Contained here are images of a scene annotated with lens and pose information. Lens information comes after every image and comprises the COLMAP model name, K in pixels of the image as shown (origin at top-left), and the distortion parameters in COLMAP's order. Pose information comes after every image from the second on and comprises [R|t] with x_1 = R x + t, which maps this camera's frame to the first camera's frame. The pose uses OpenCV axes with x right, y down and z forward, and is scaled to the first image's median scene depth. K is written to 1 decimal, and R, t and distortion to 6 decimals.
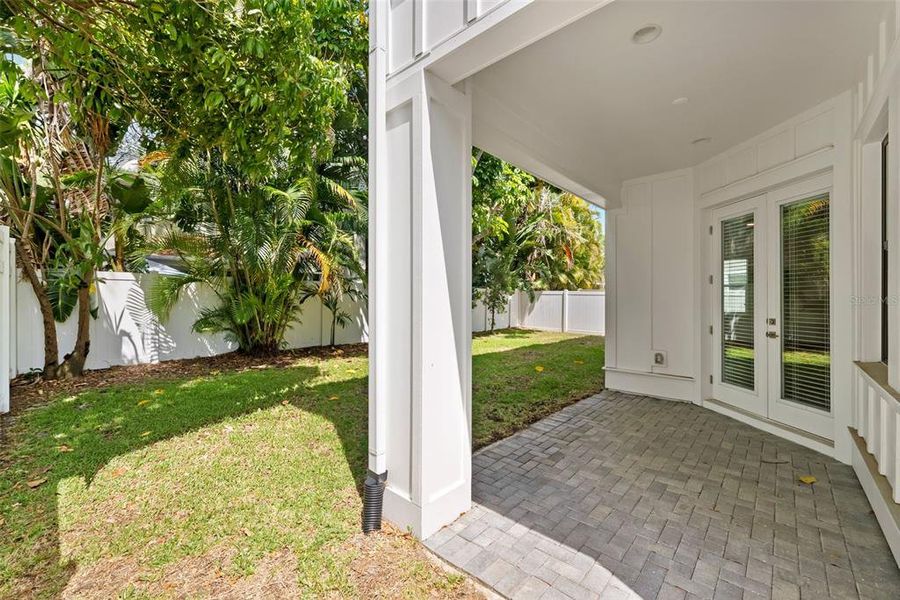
lens RADIAL K [[366.1, 0, 449.0], [0, 366.1, 293.2], [0, 0, 1]] dist [-0.009060, -0.000331]
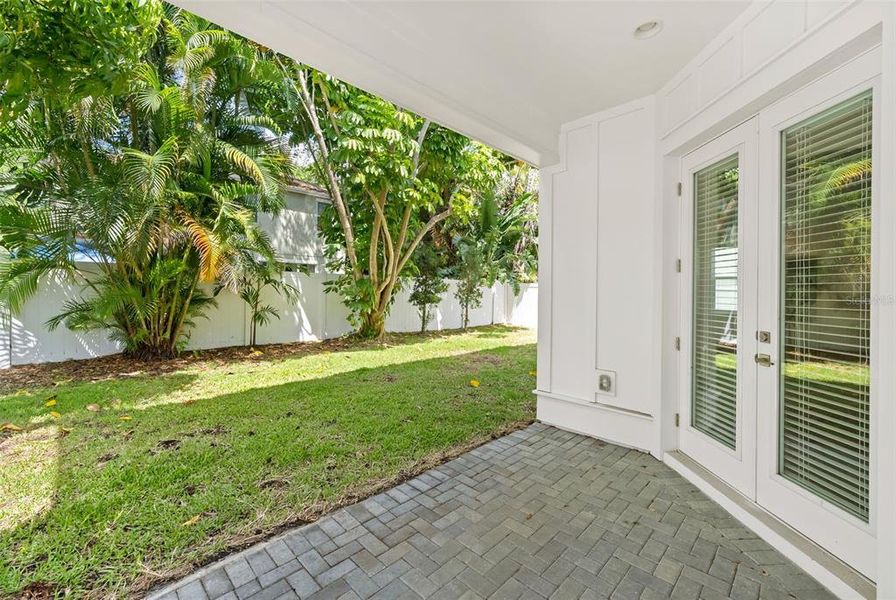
lens RADIAL K [[375.3, 0, 448.8], [0, 375.3, 287.0], [0, 0, 1]] dist [-0.011593, 0.000574]
pose [[0.999437, 0.007428, -0.032731, 0.207187], [-0.007259, 0.999960, 0.005290, -0.000296], [0.032769, -0.005050, 0.999450, 0.200900]]
